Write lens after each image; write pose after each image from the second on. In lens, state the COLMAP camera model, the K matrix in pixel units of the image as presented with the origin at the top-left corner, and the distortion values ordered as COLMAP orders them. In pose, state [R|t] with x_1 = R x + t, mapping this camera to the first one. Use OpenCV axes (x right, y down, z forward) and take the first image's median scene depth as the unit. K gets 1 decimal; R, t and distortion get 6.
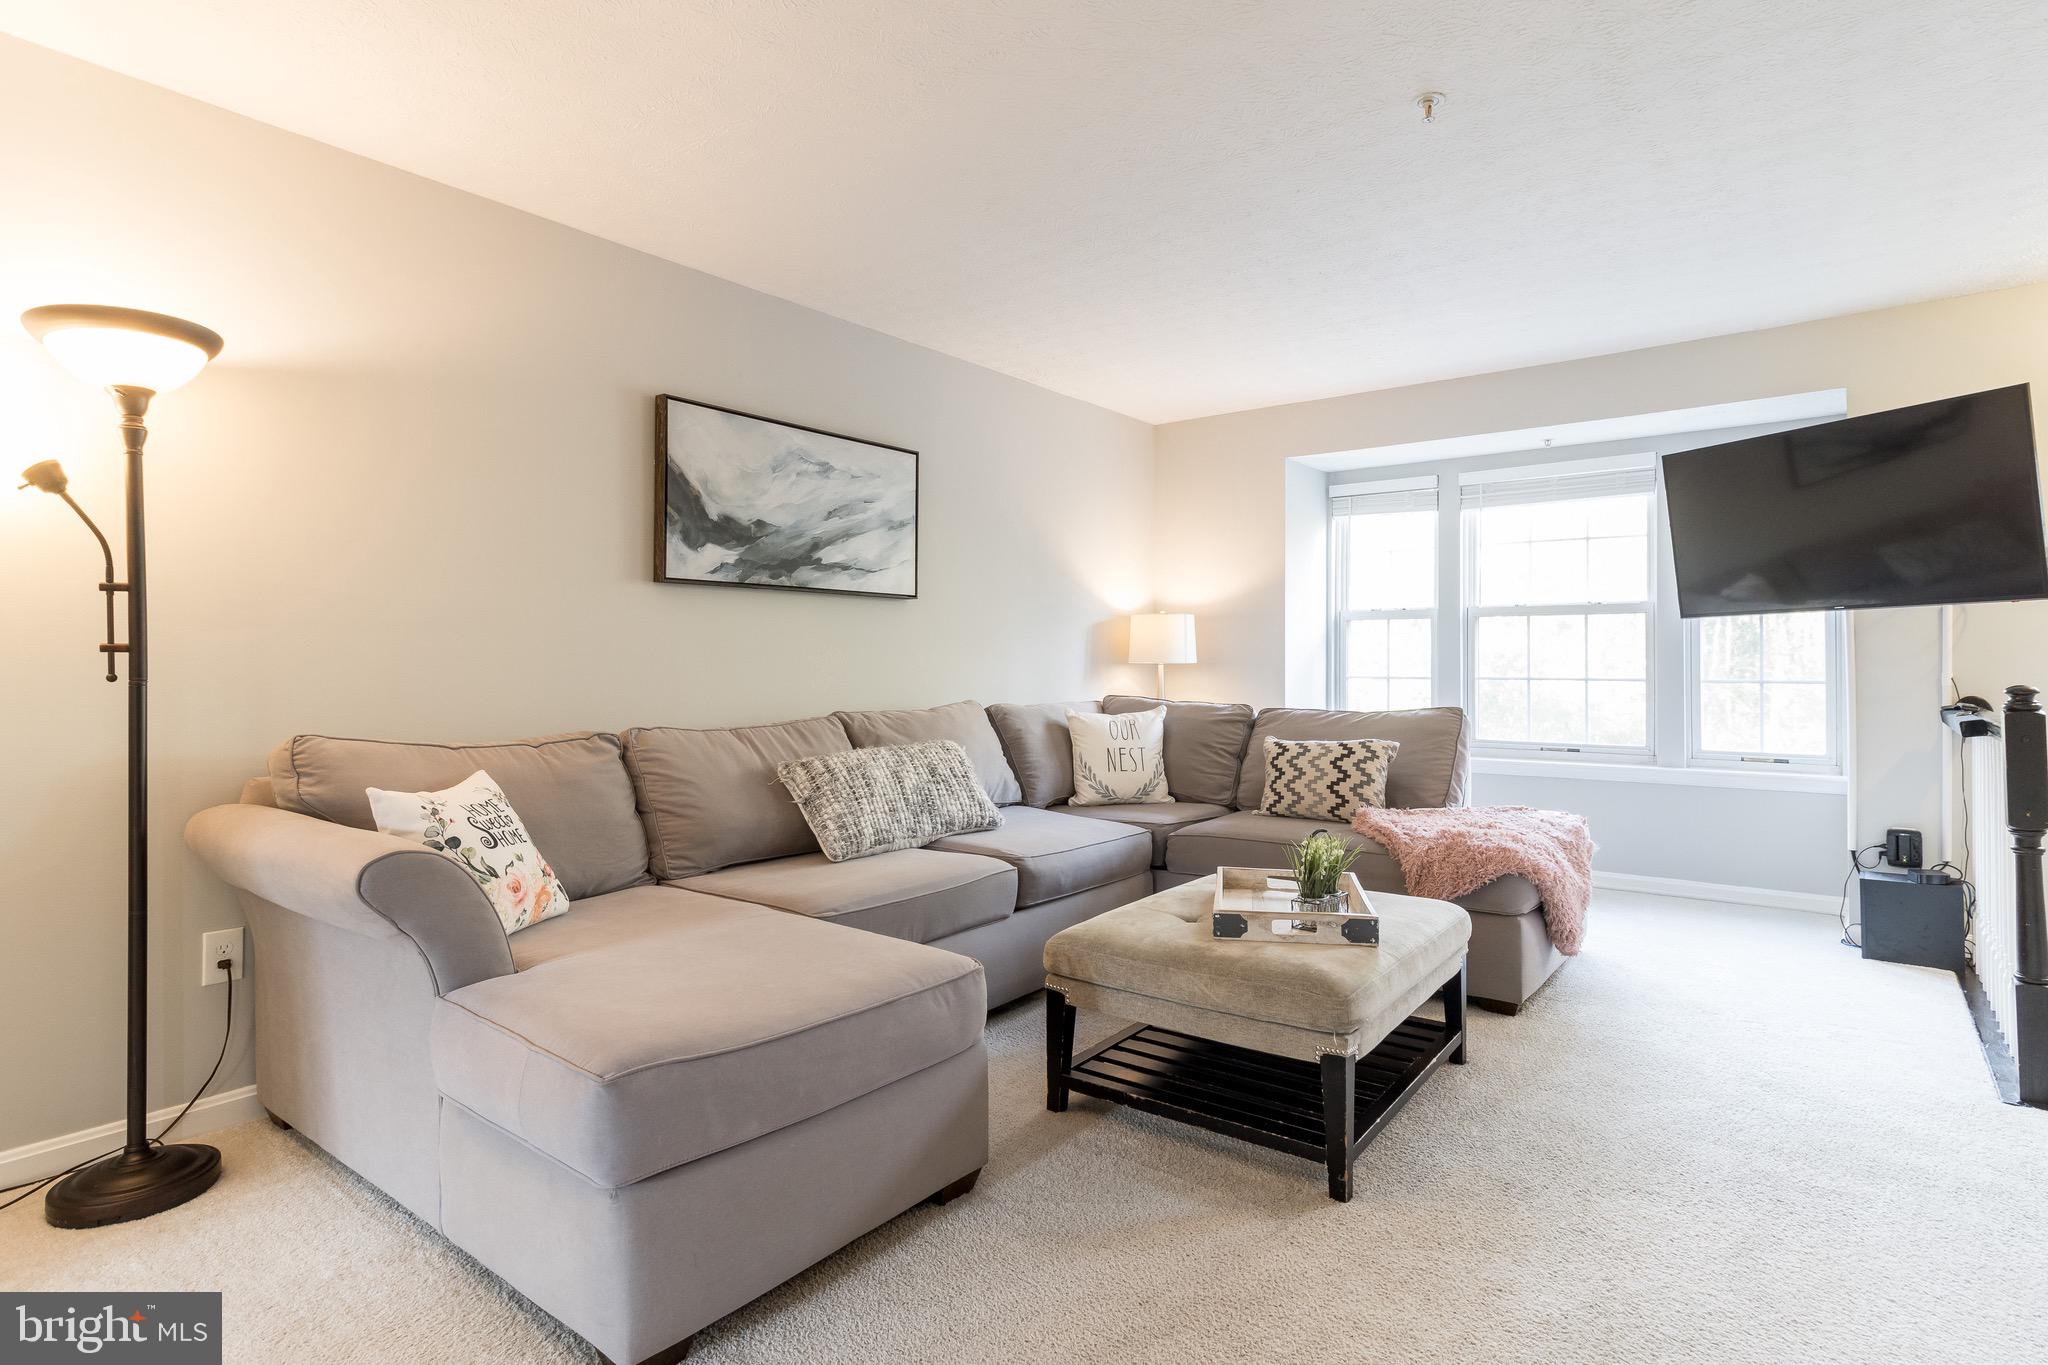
lens RADIAL K [[1033.3, 0, 1069.3], [0, 1033.3, 652.1], [0, 0, 1]] dist [0.002944, 0.000745]
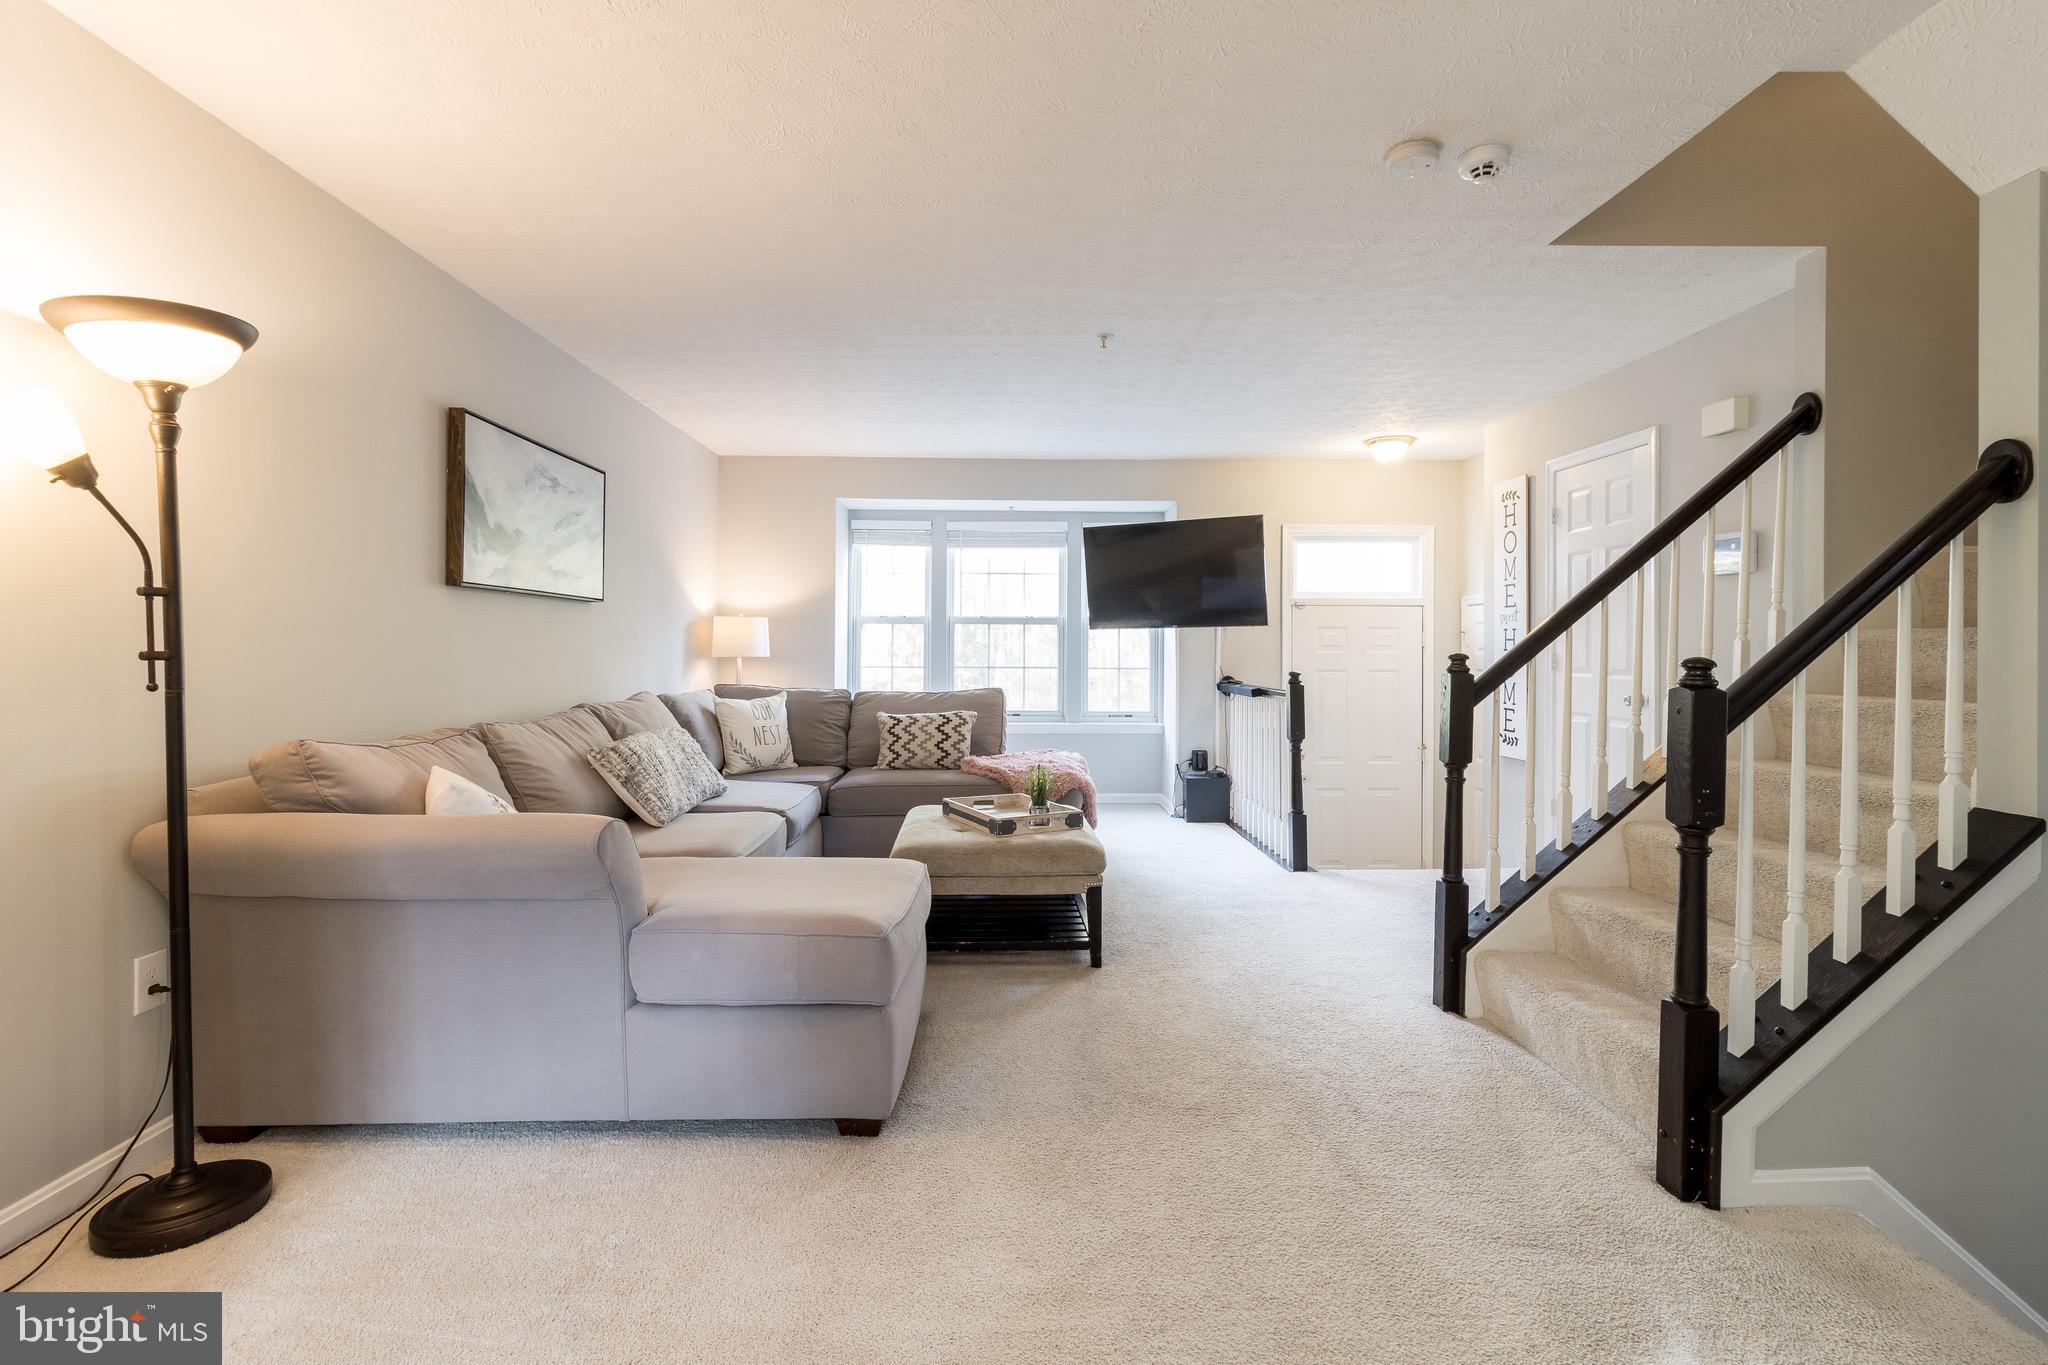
lens RADIAL K [[938.3, 0, 1023.8], [0, 938.3, 648.2], [0, 0, 1]] dist [0.000304, -0.000116]
pose [[0.785005, 0.004218, 0.619476, -0.451847], [-0.010327, 0.999927, 0.006278, -0.013393], [-0.619404, -0.011326, 0.784991, -0.094580]]
